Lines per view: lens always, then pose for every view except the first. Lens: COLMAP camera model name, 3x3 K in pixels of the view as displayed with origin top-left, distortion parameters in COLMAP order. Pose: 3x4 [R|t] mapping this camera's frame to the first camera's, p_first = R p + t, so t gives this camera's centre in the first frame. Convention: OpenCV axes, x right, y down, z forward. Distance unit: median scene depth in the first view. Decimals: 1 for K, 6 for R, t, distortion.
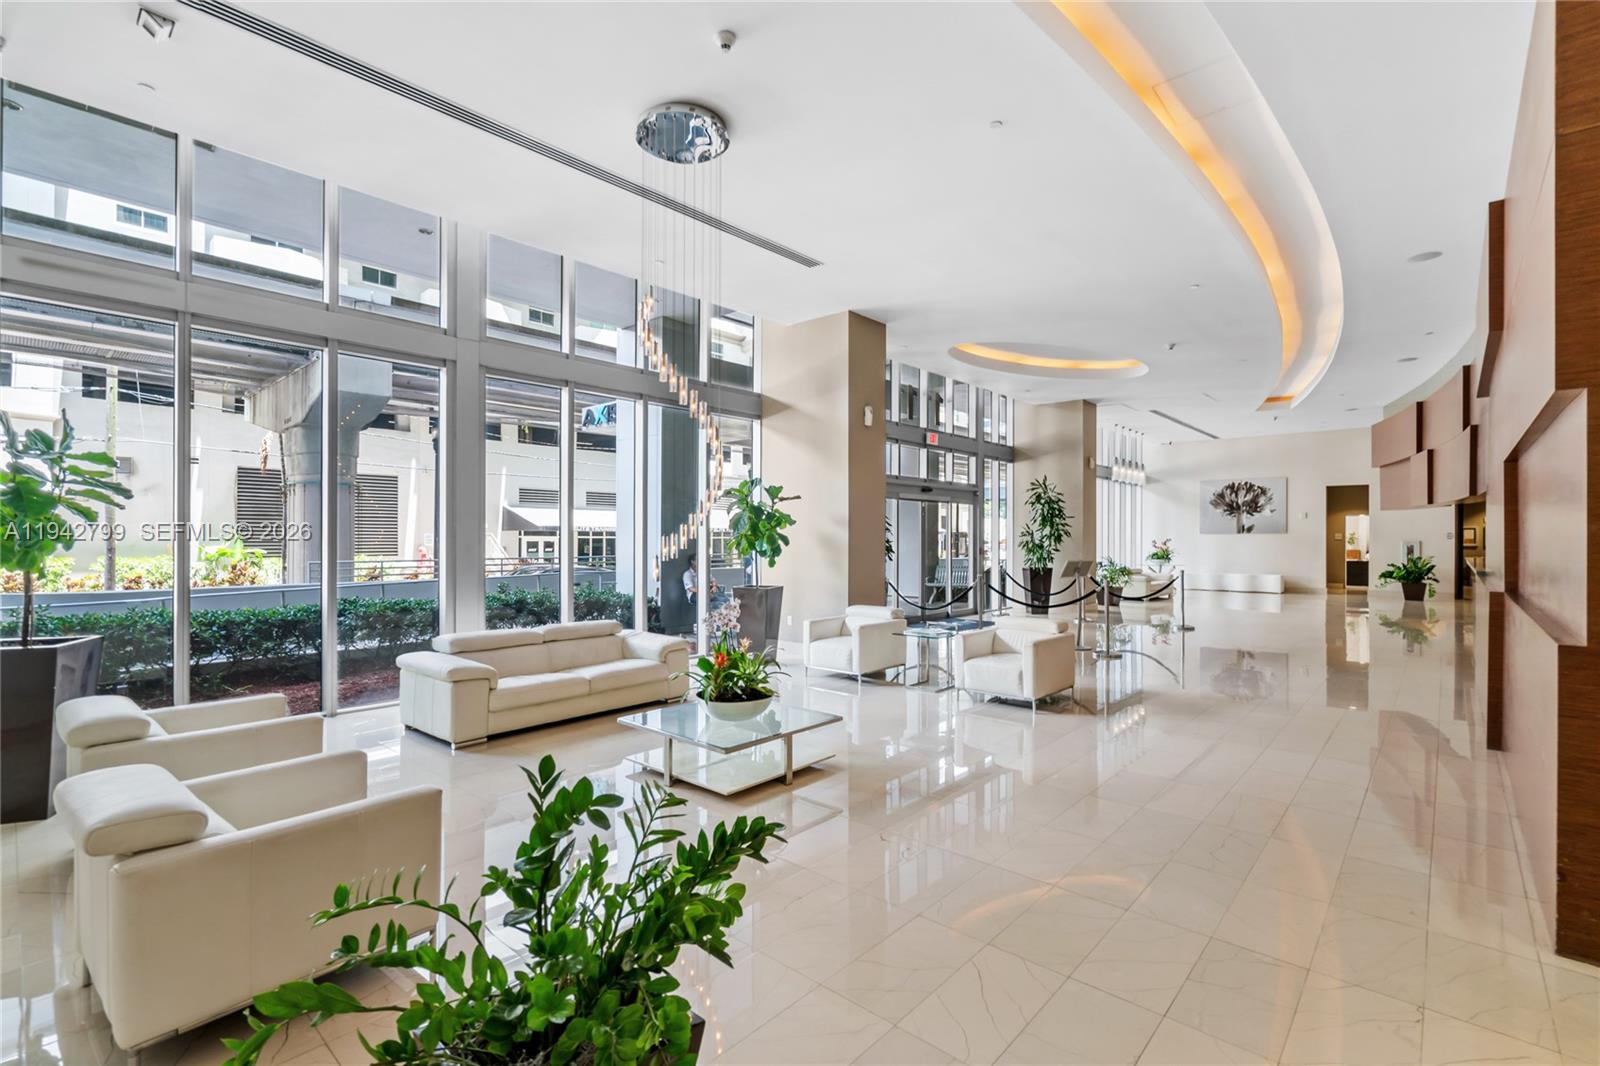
lens RADIAL K [[725.5, 0, 784.3], [0, 725.5, 537.2], [0, 0, 1]] dist [-0.013341, -0.001949]
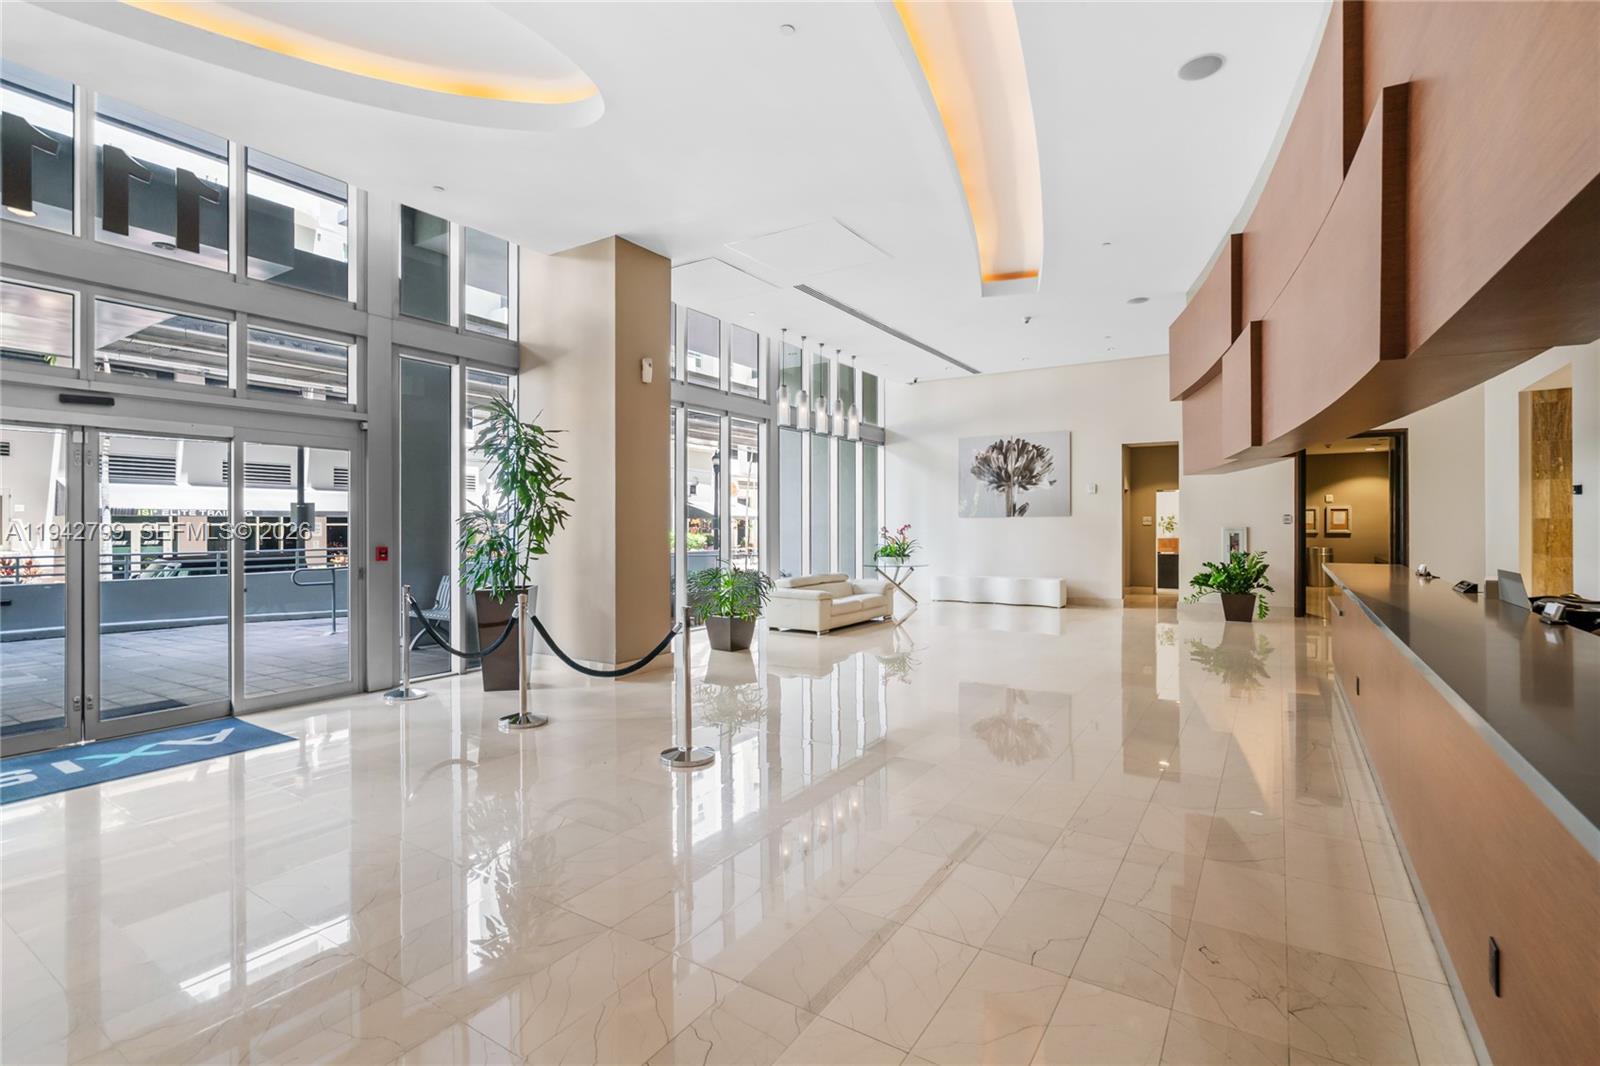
lens RADIAL K [[725.5, 0, 814.8], [0, 725.5, 525.6], [0, 0, 1]] dist [-0.013341, -0.001949]
pose [[0.984636, -0.004197, 0.174570, 0.351442], [0.003467, 0.999984, 0.004485, -0.000227], [-0.174586, -0.003811, 0.984634, 0.385876]]
